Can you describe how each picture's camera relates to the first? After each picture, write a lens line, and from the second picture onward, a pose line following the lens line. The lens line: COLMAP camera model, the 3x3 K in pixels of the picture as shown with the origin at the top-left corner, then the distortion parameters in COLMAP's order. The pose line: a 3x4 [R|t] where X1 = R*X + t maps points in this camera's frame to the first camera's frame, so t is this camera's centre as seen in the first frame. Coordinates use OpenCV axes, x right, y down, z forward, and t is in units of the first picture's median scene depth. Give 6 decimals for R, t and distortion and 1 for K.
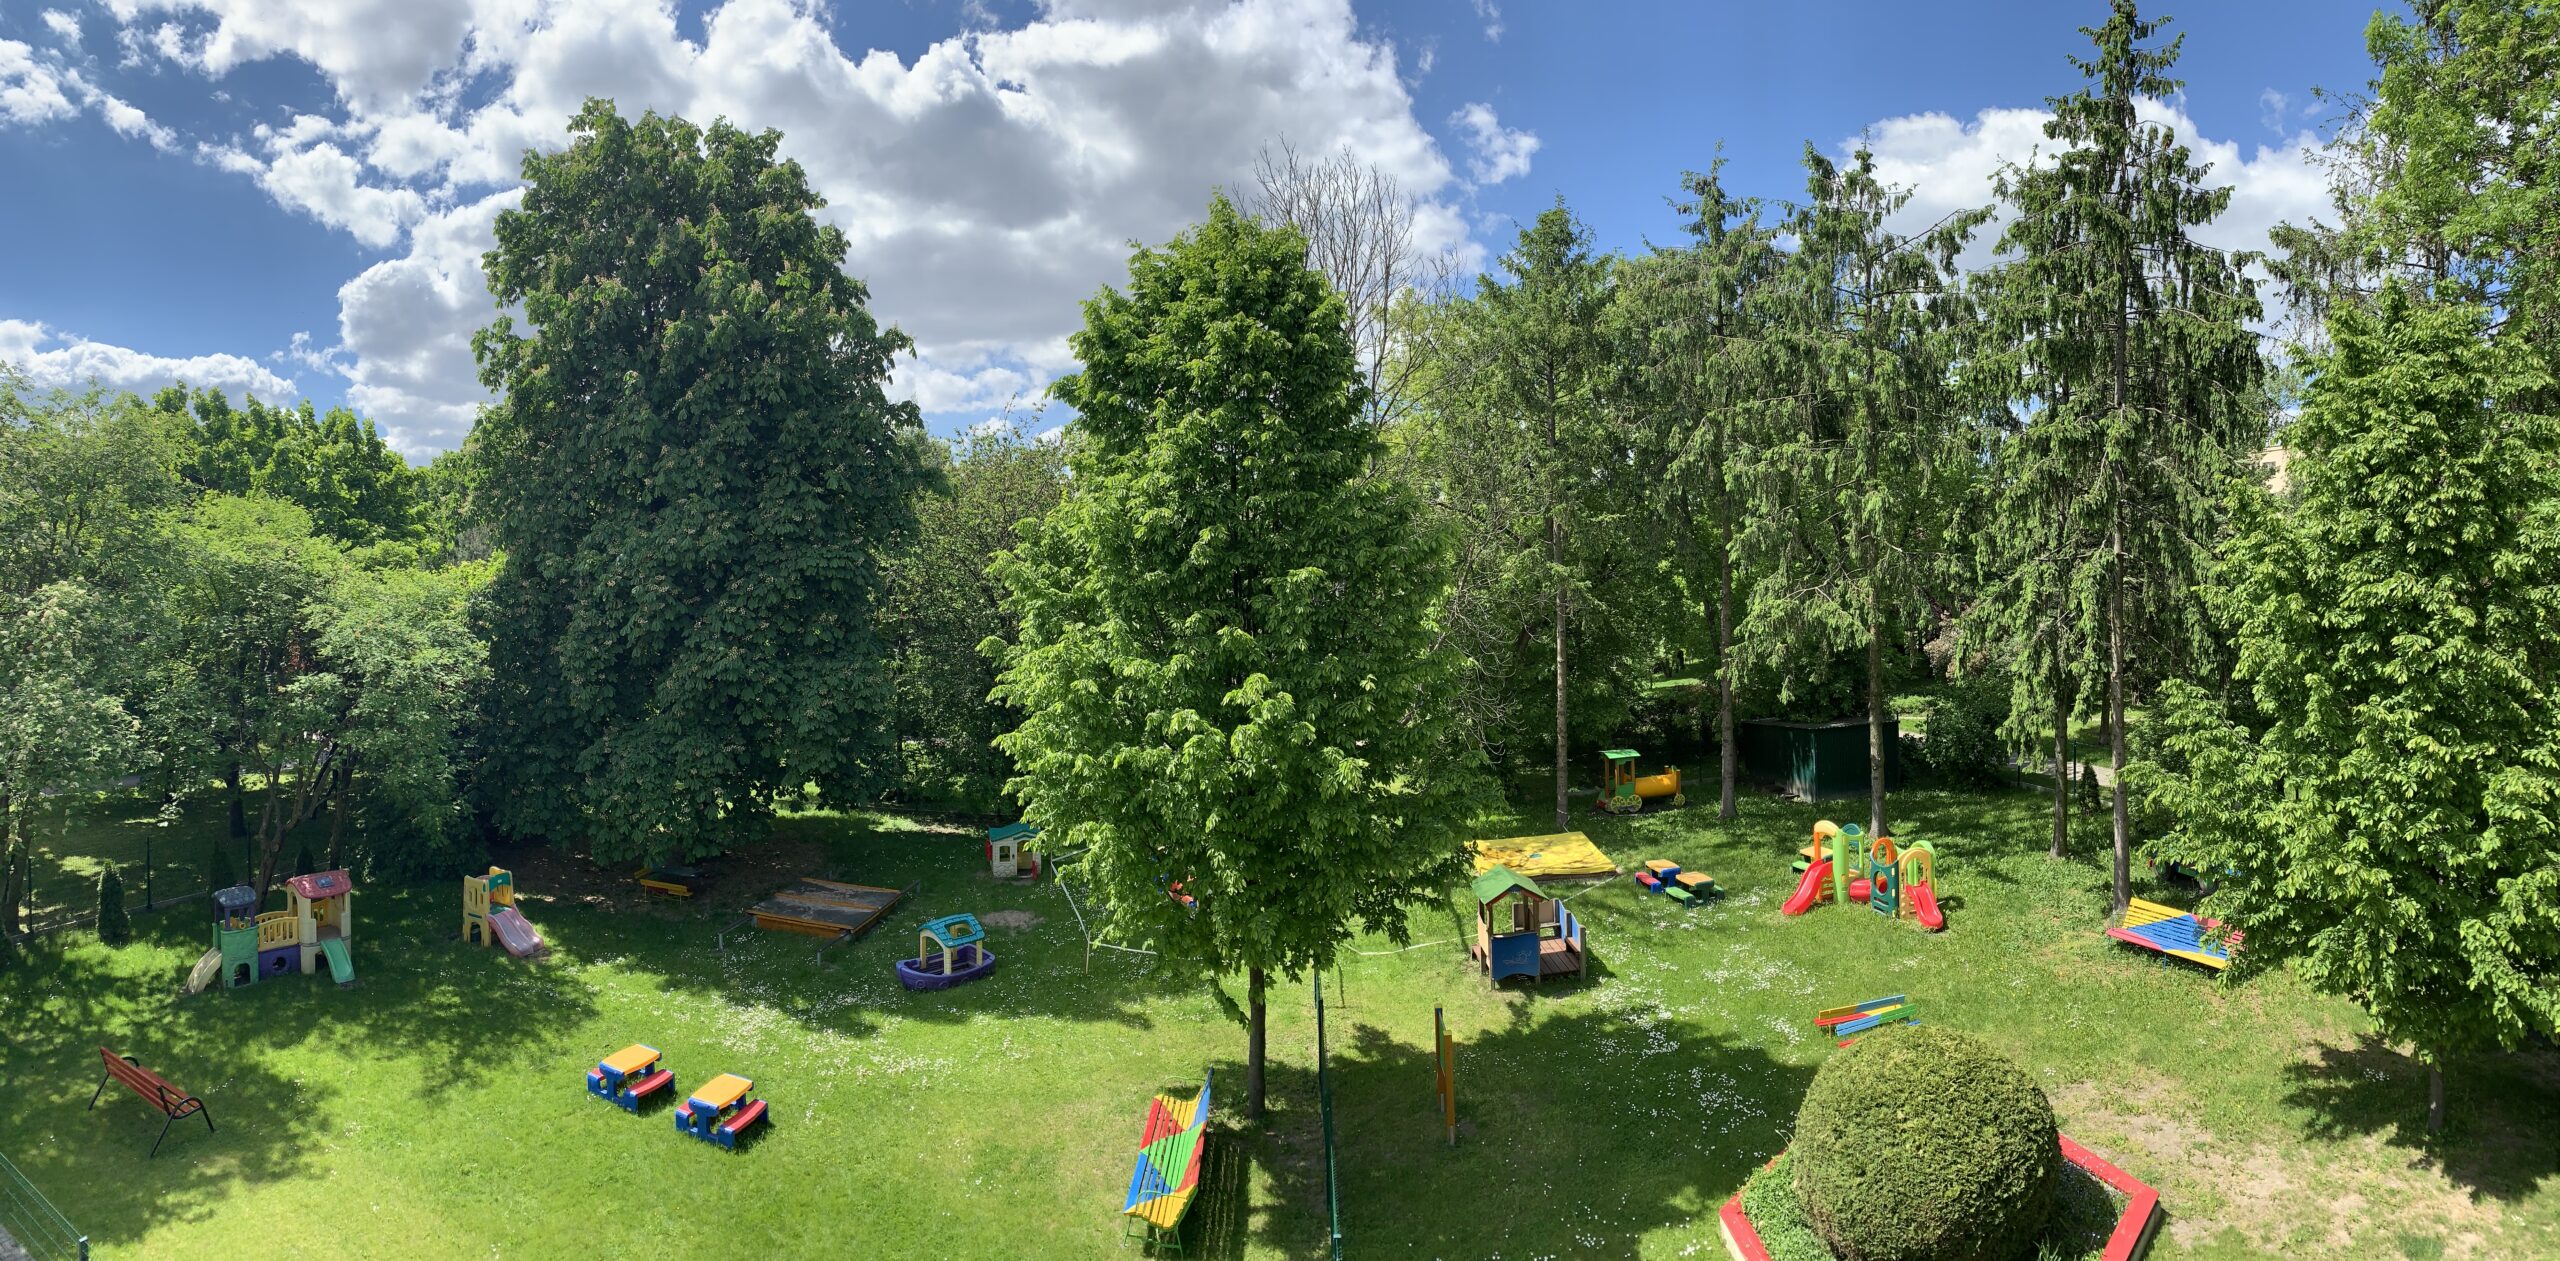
lens RADIAL K [[2559.4, 0, 1280.1], [0, 2559.4, 530.0], [0, 0, 1]] dist [-0.013707, -0.019998]
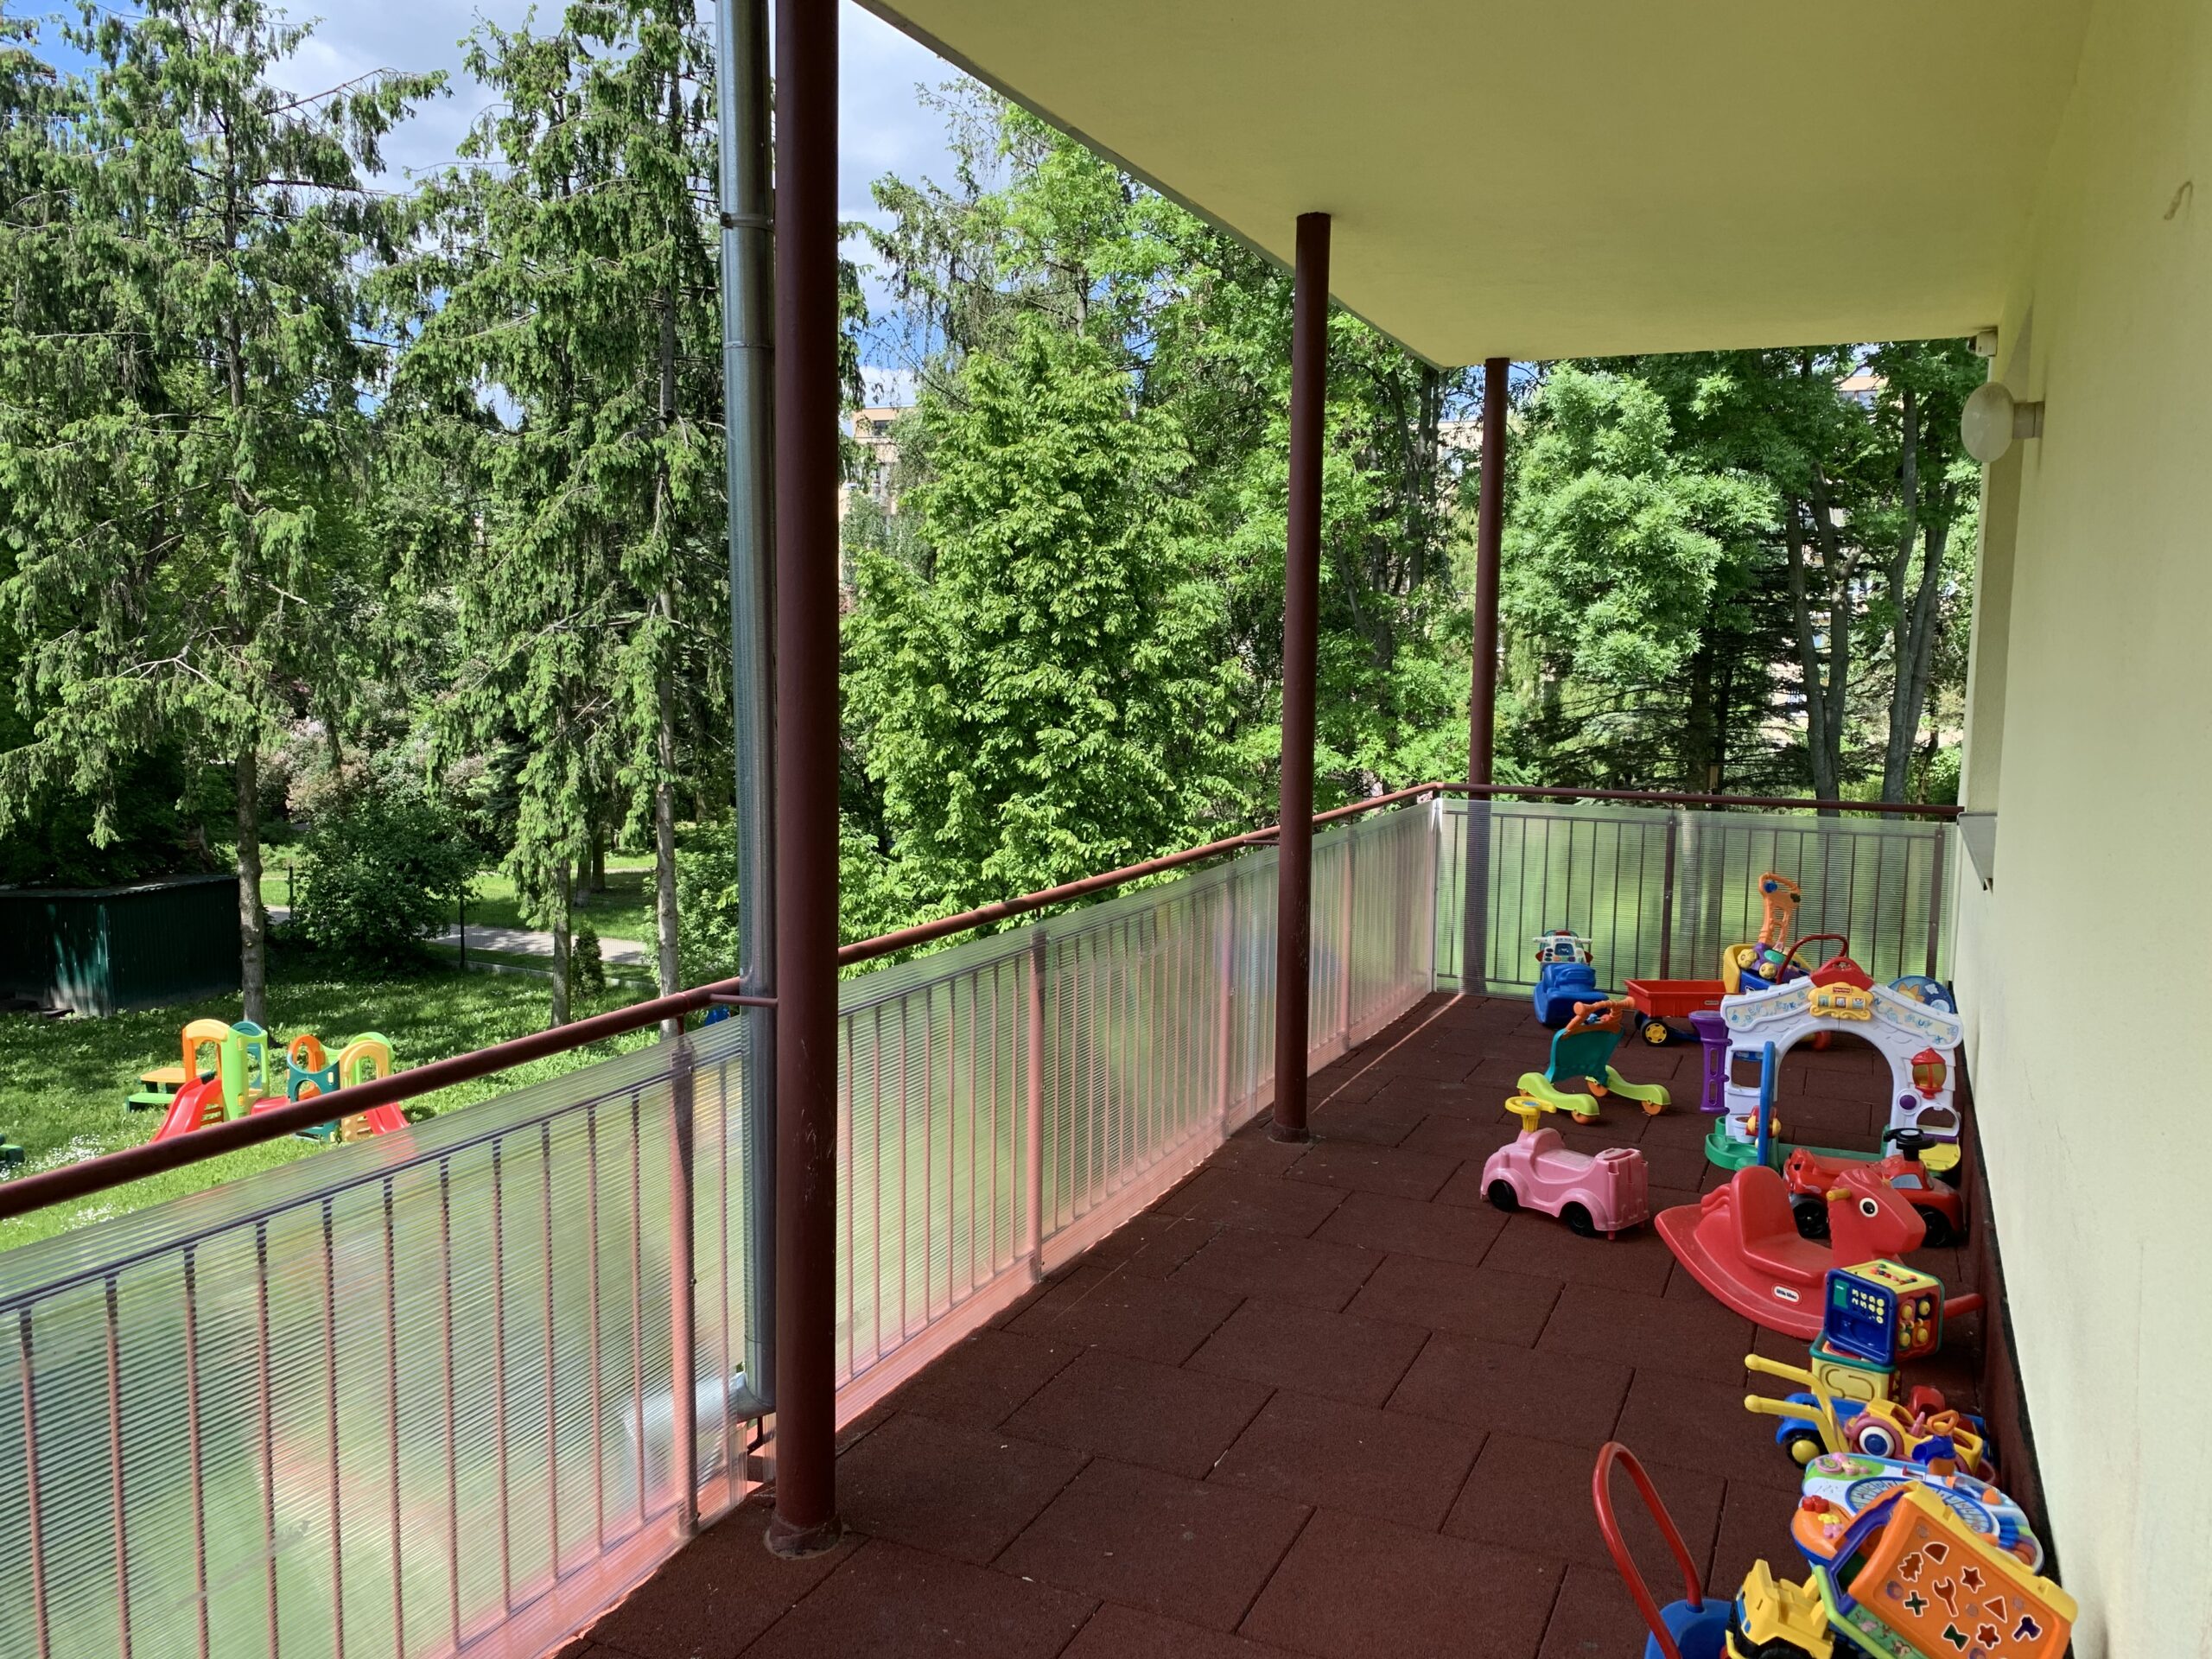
lens RADIAL K [[1677.0, 0, 1105.4], [0, 1677.0, 829.7], [0, 0, 1]] dist [0.003267, 0.000787]
pose [[0.909451, -0.026331, 0.414977, 0.201283], [-0.017119, 0.994776, 0.100638, 0.015055], [-0.415459, -0.098630, 0.904249, 0.423981]]
